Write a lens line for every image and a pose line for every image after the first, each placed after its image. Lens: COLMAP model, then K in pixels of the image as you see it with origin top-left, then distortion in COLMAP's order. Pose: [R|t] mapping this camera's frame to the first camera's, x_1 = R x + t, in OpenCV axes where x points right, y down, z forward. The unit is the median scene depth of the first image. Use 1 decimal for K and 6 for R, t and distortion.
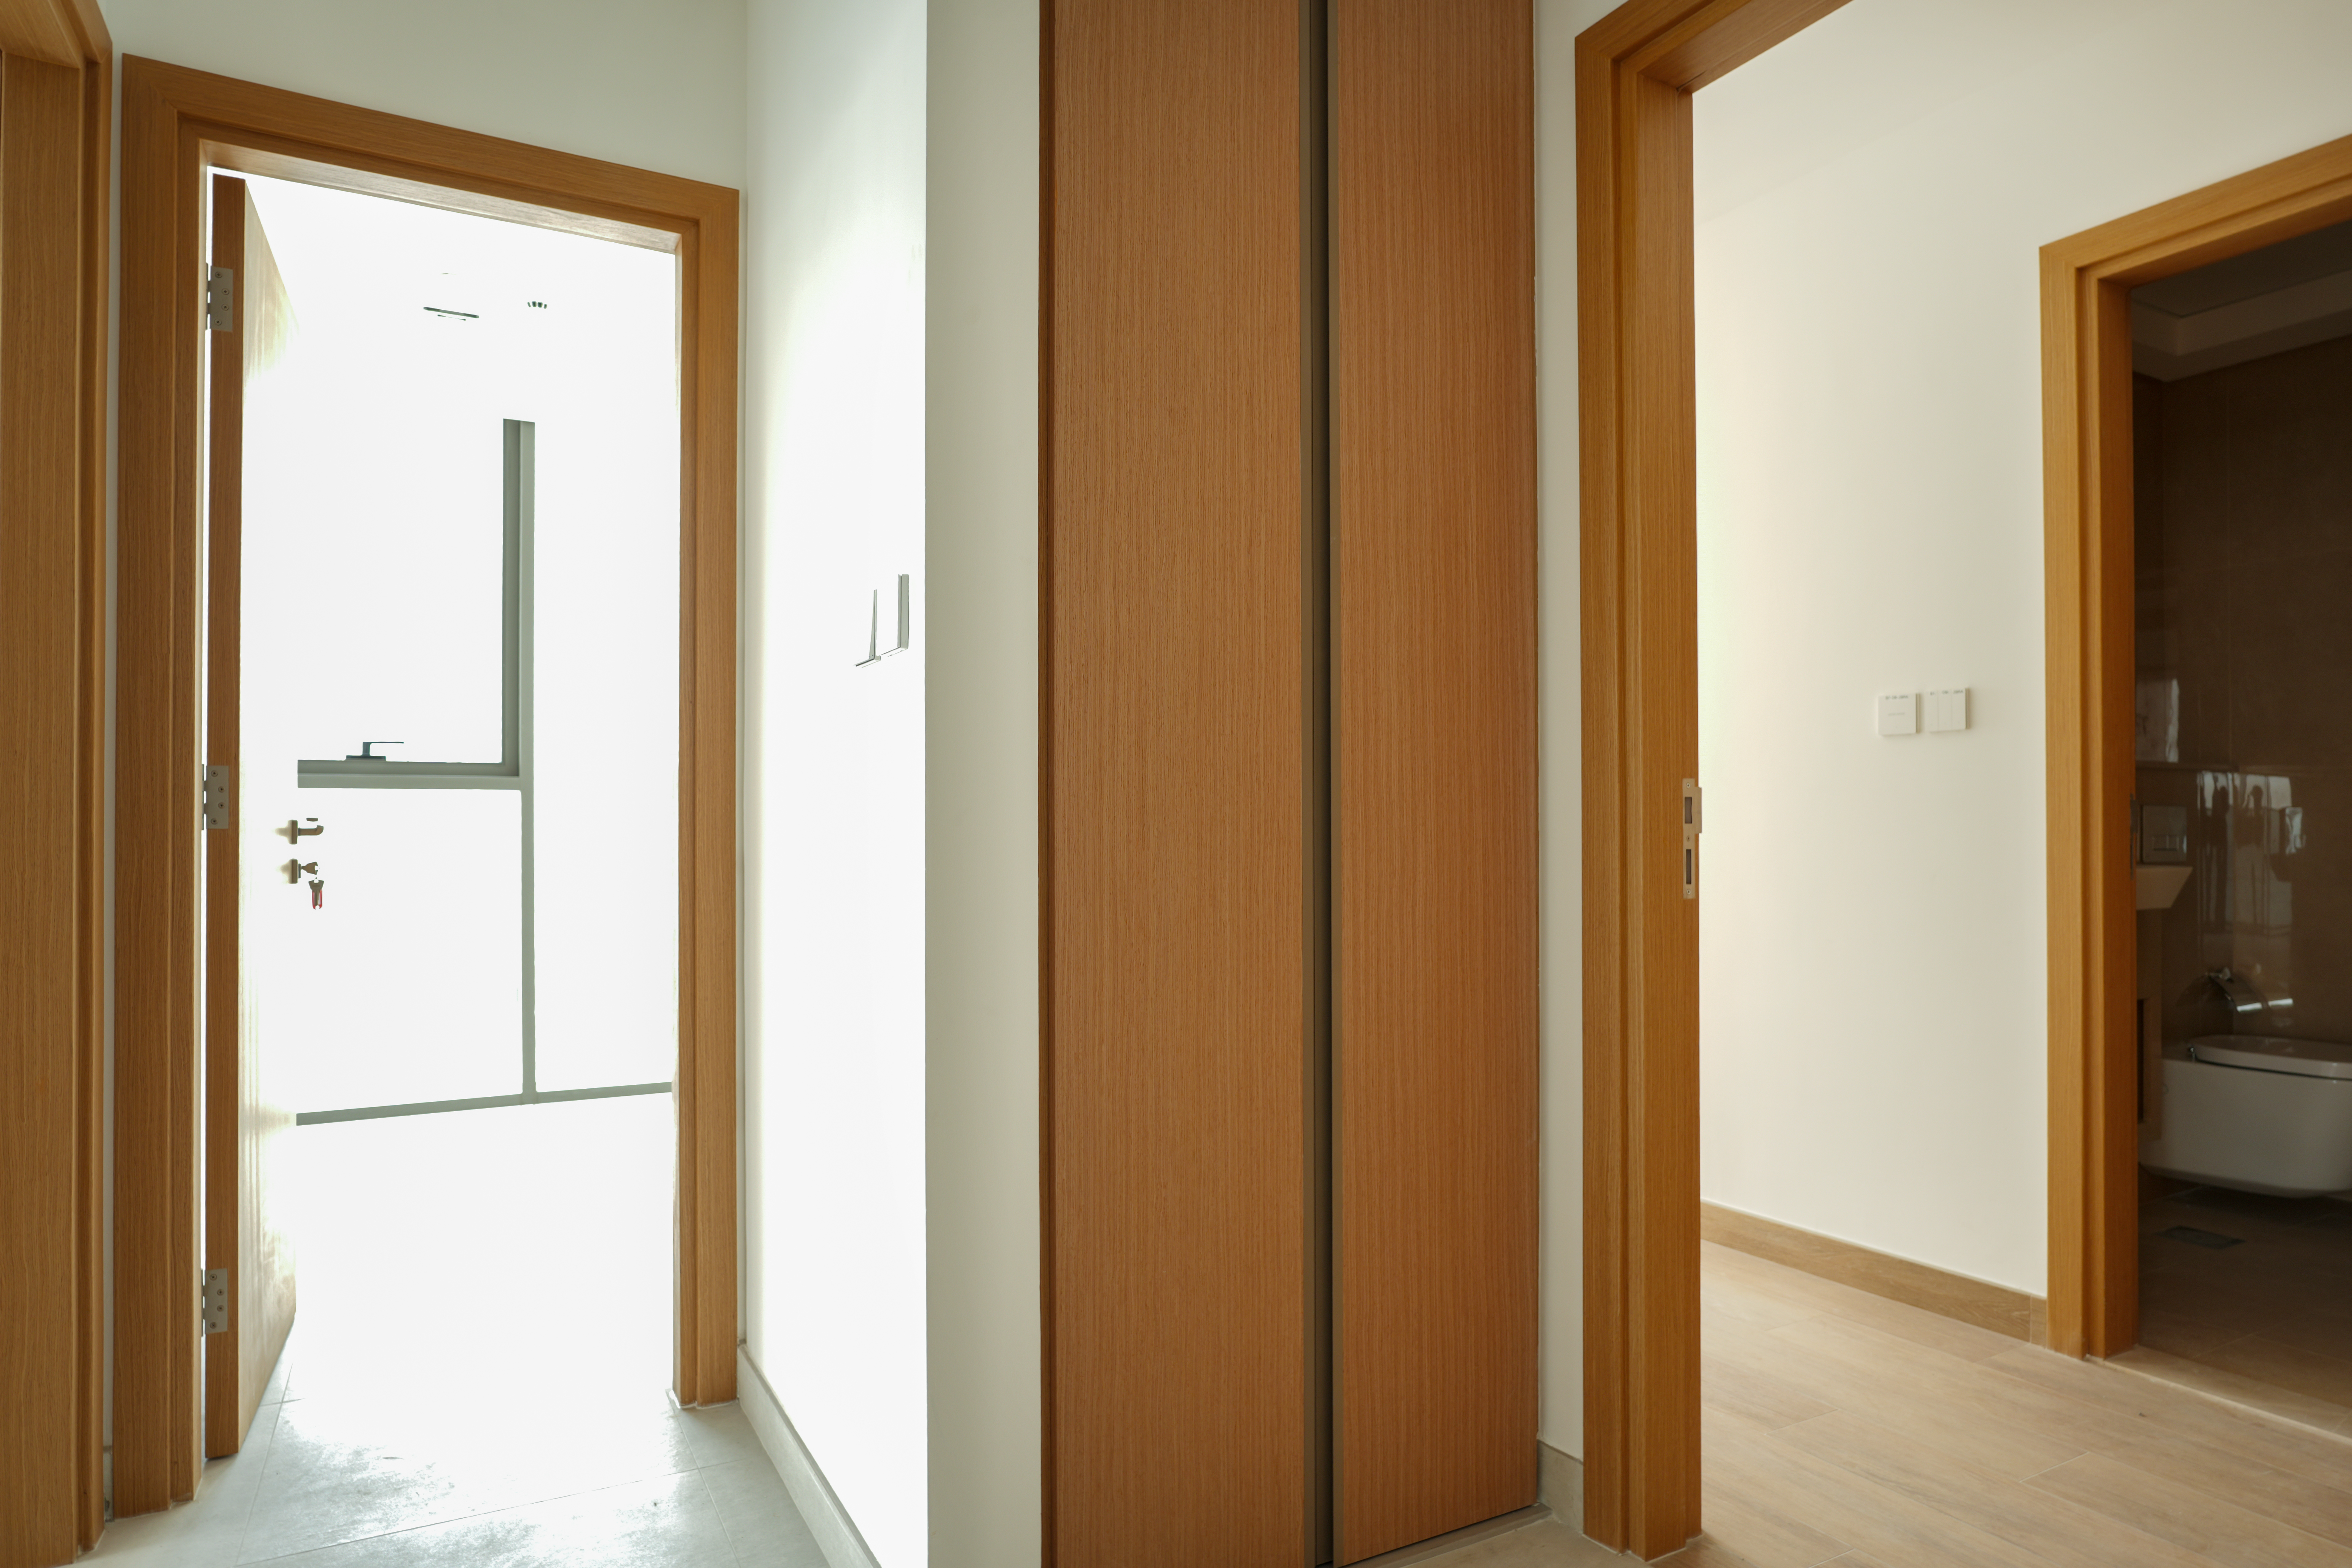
lens RADIAL K [[1358.3, 0, 1159.3], [0, 1358.3, 800.3], [0, 0, 1]] dist [0.001748, 0.006026]
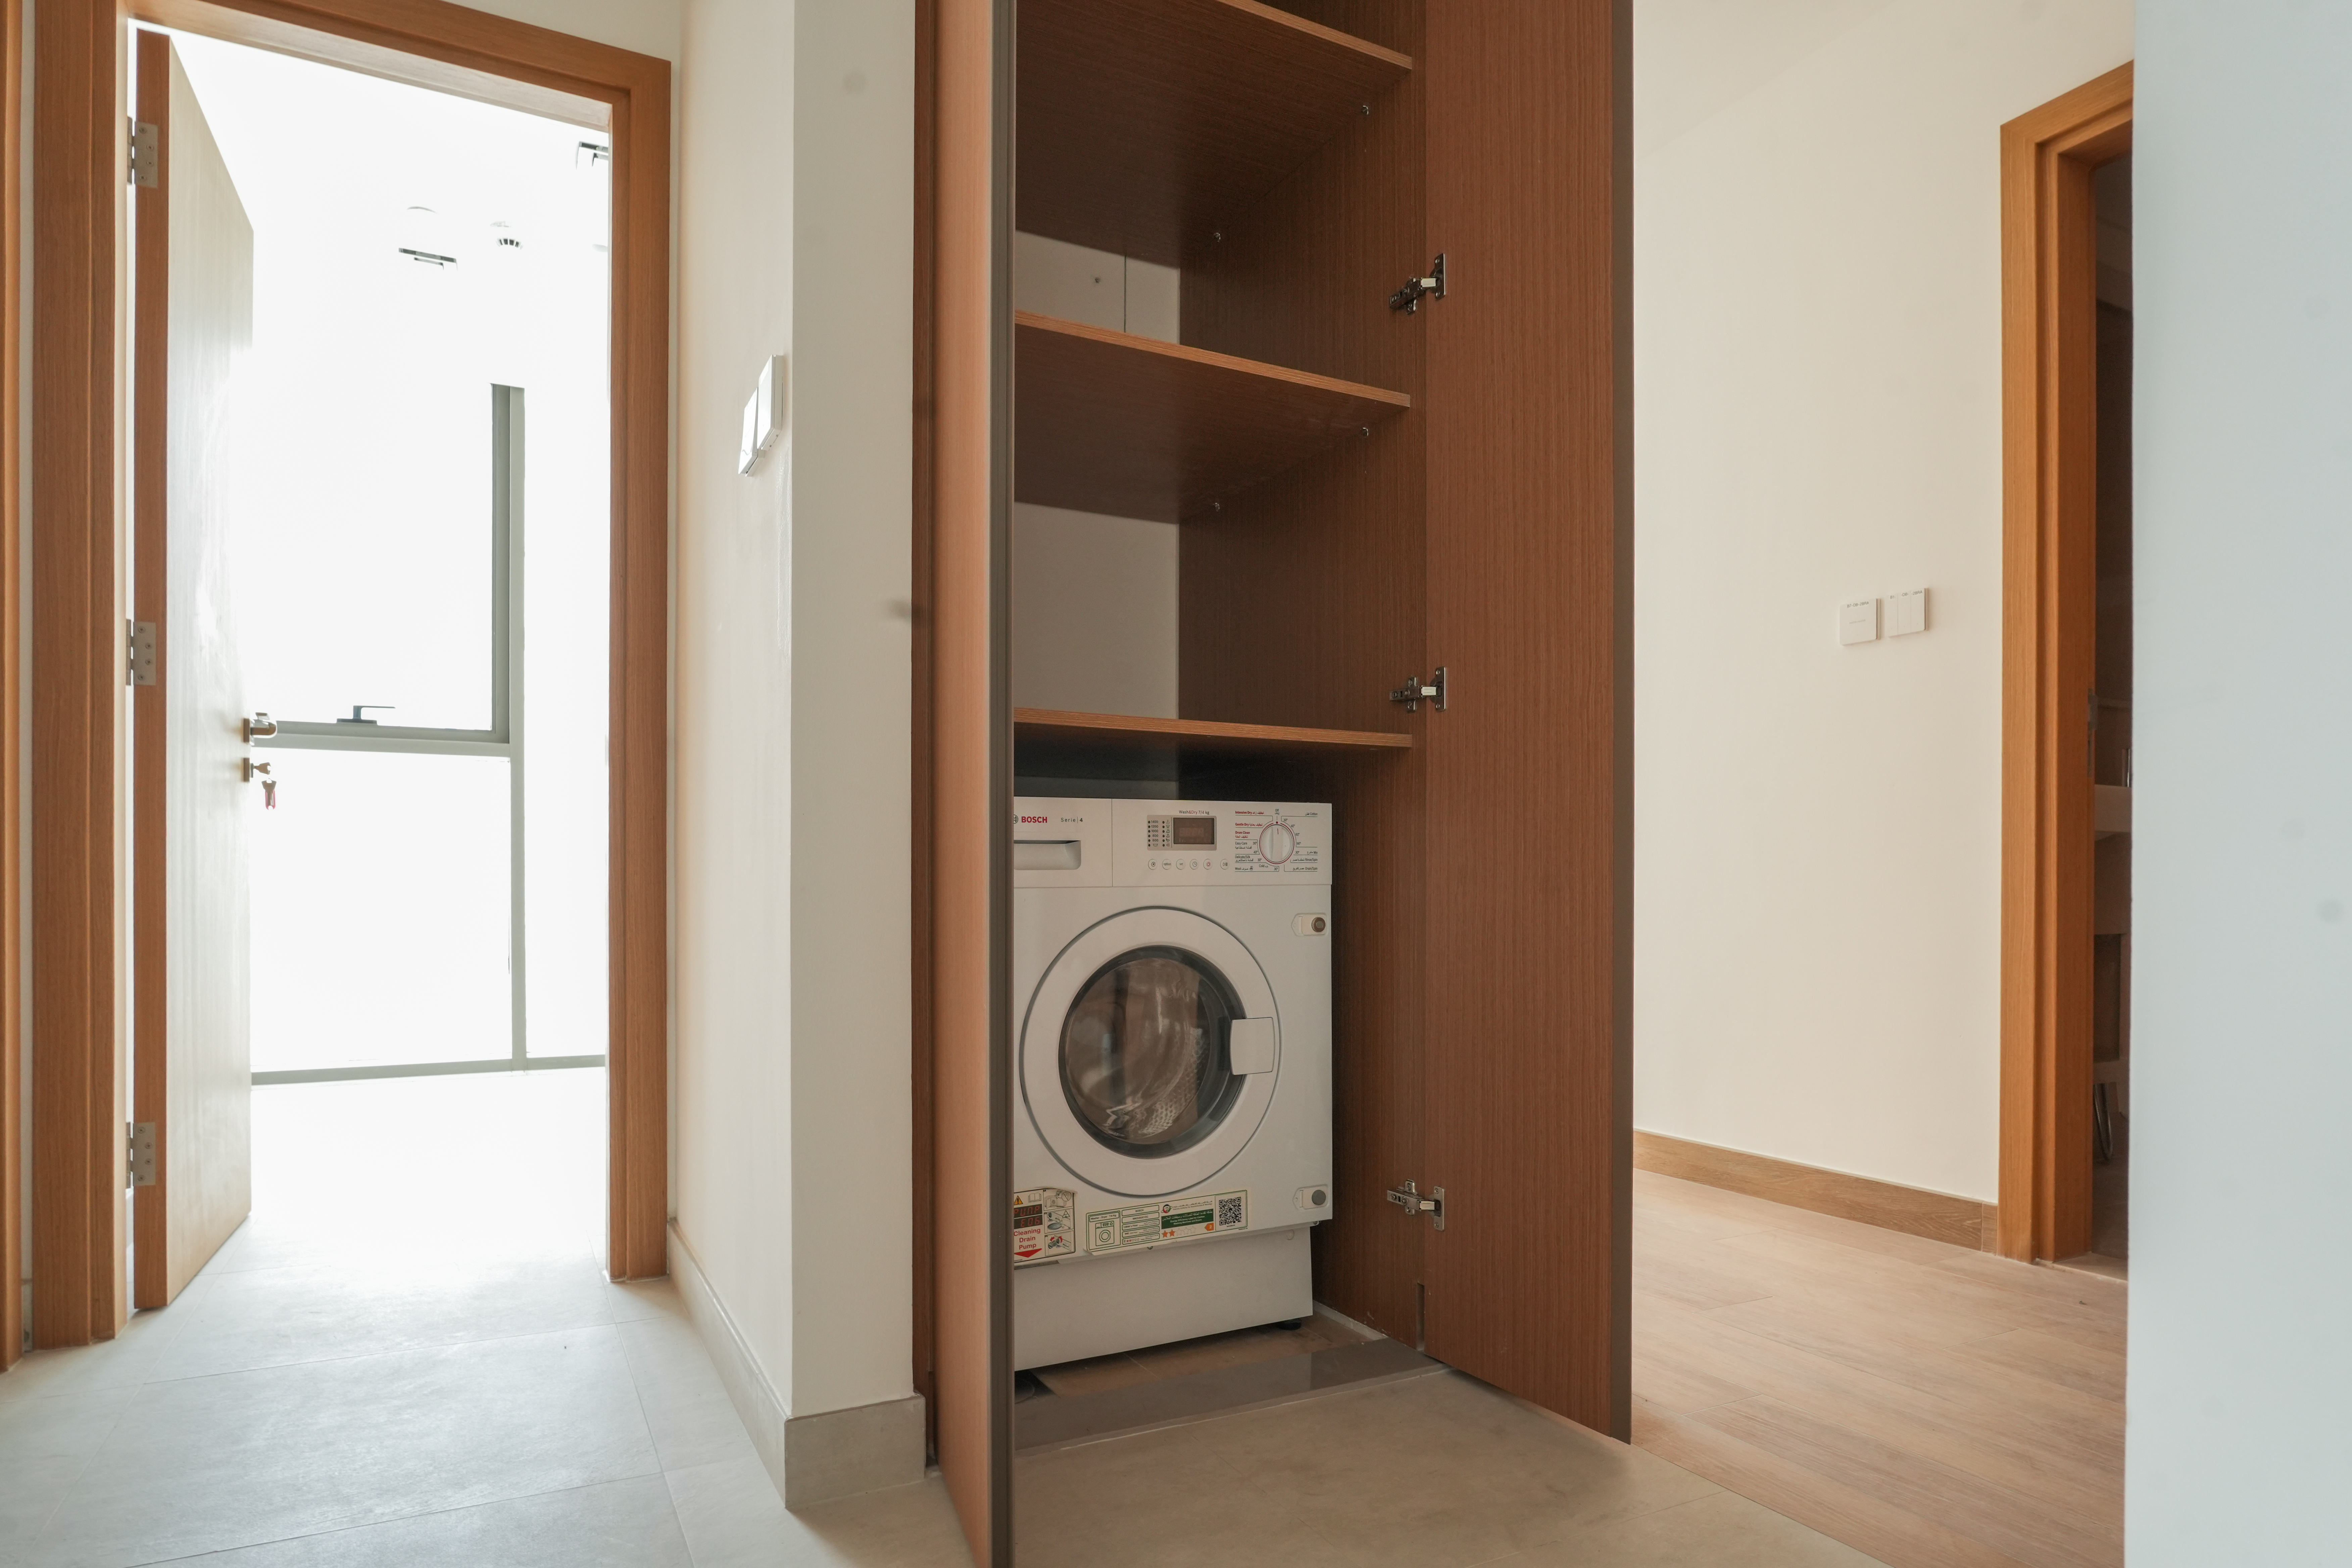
lens RADIAL K [[1358.3, 0, 1161.6], [0, 1358.3, 855.4], [0, 0, 1]] dist [0.001748, 0.006026]
pose [[0.999775, 0.006164, -0.020289, 0.069850], [-0.006006, 0.999951, 0.007826, 0.116048], [0.020337, -0.007702, 0.999764, 0.006977]]
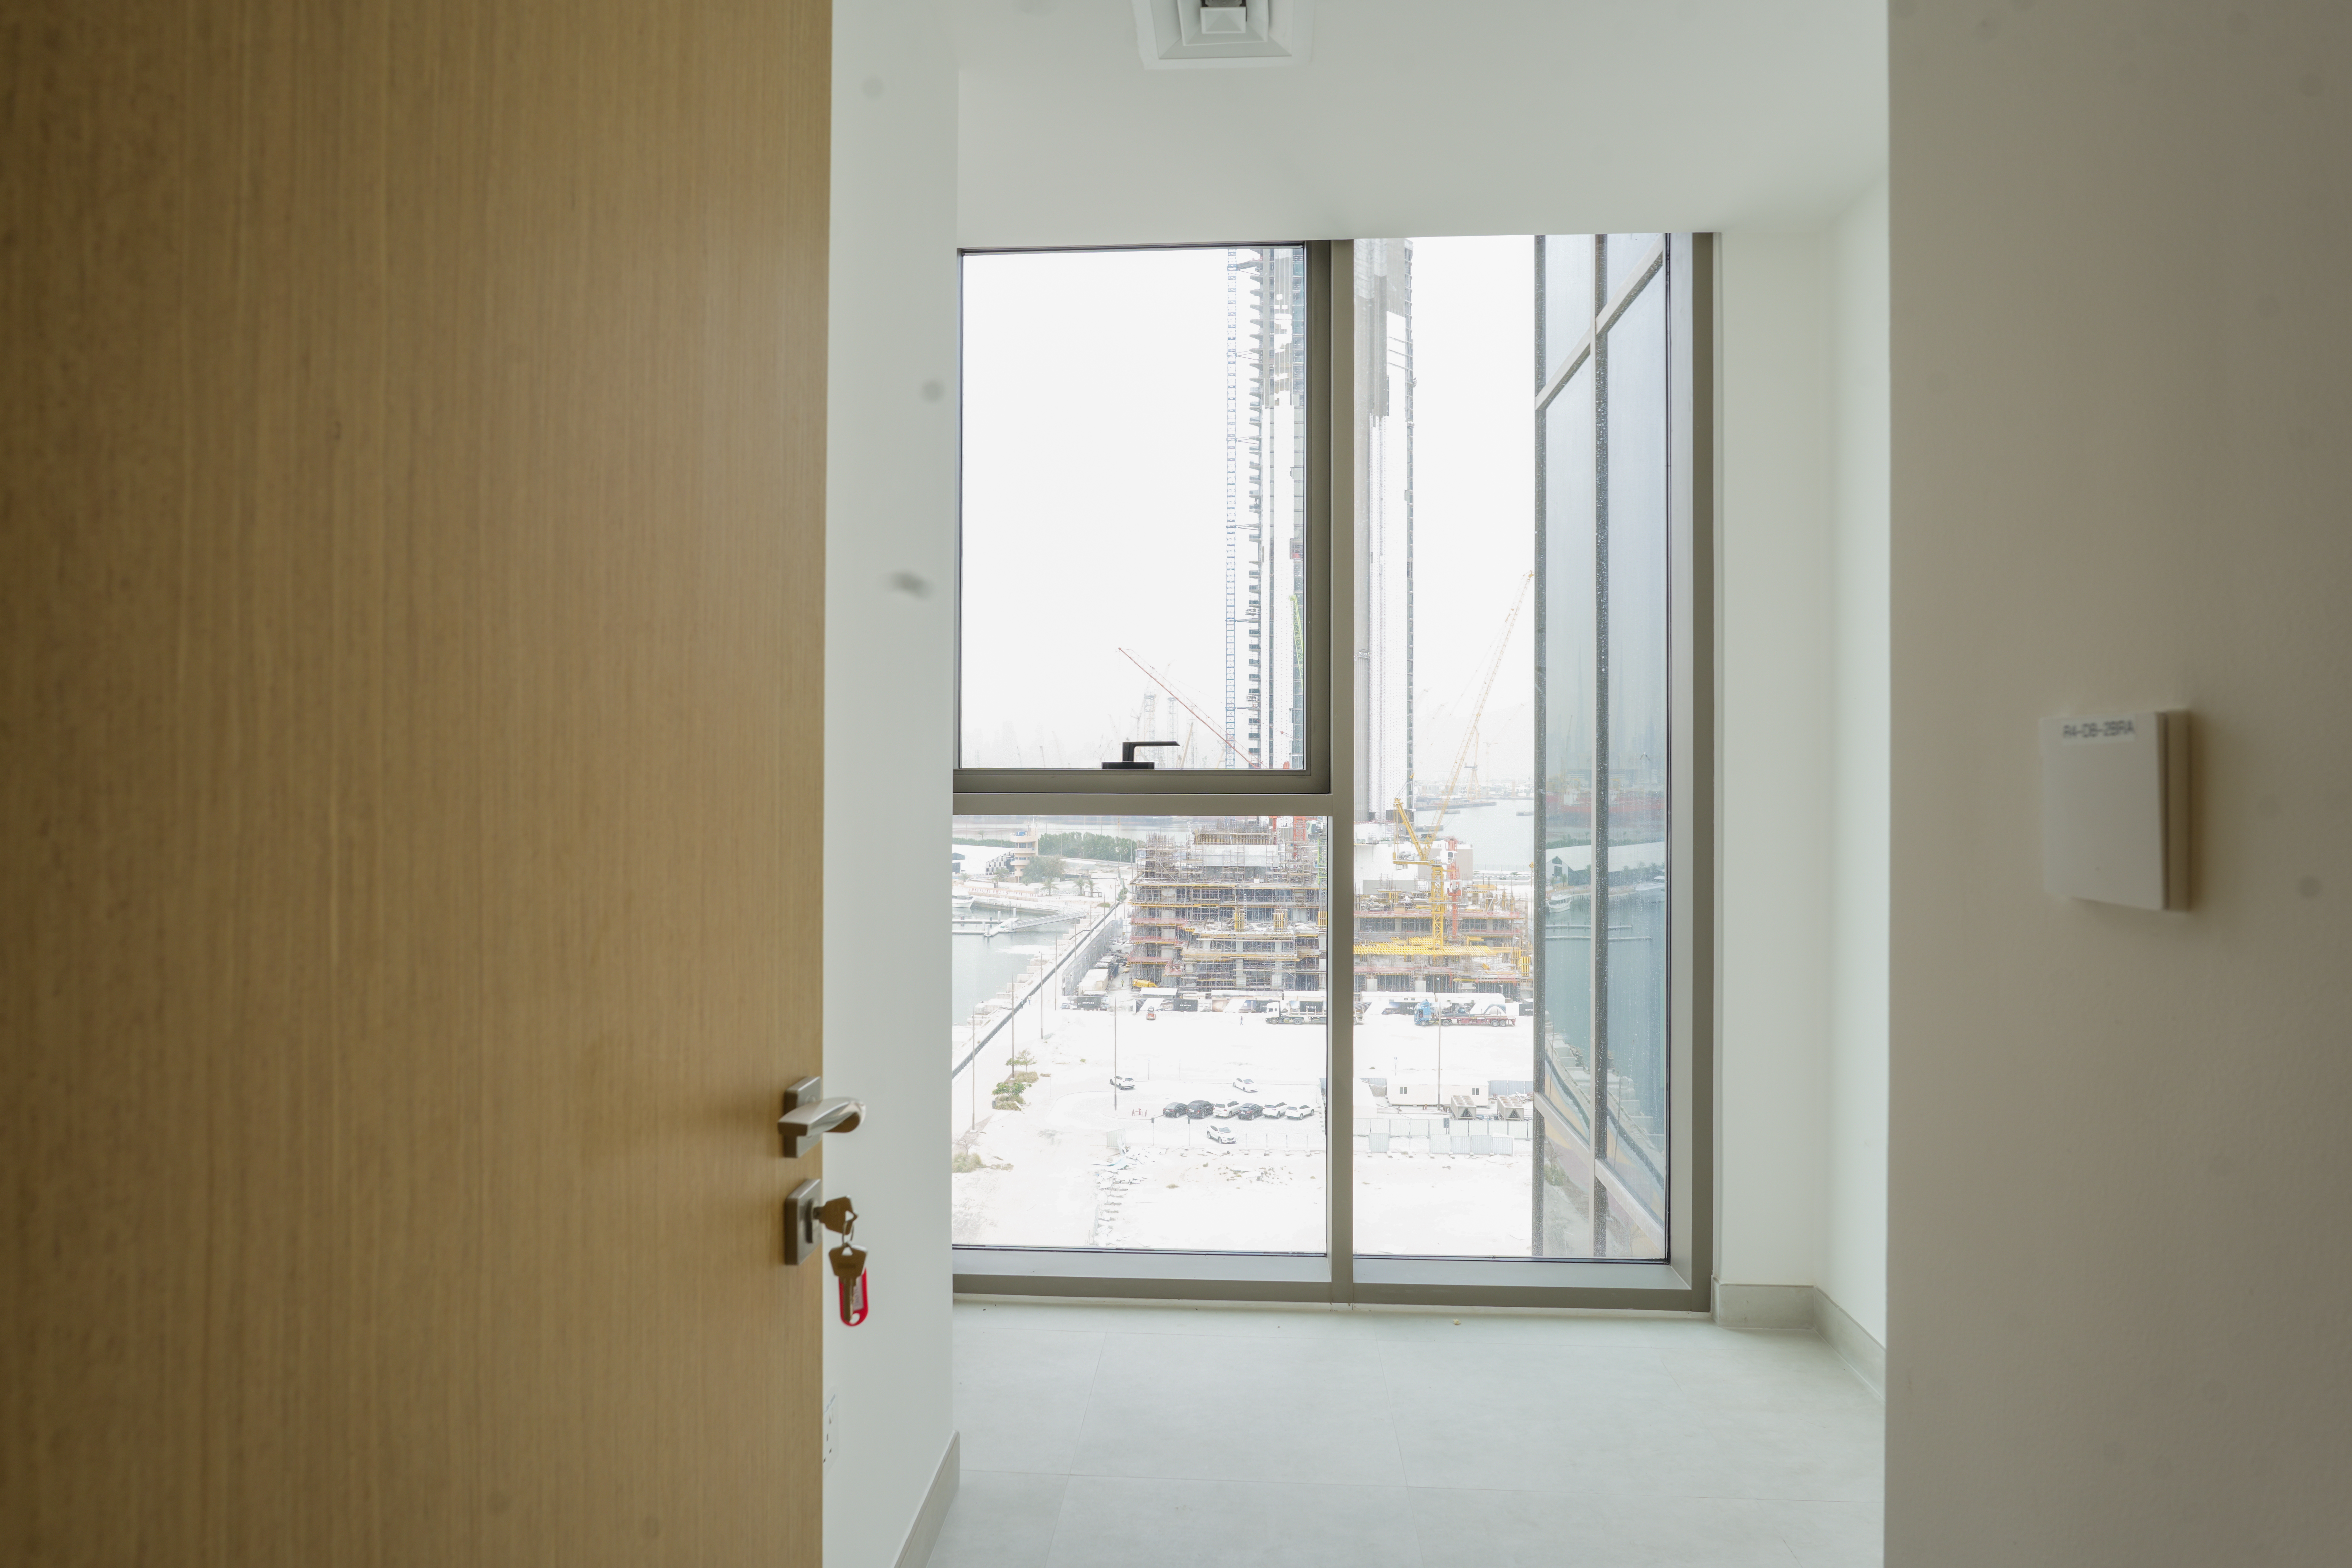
lens RADIAL K [[1358.3, 0, 1163.7], [0, 1358.3, 764.4], [0, 0, 1]] dist [0.001748, 0.006026]
pose [[0.854450, 0.002471, -0.519528, -0.421279], [0.001817, 0.999968, 0.007744, -0.076342], [0.519530, -0.007561, 0.854418, 0.846292]]
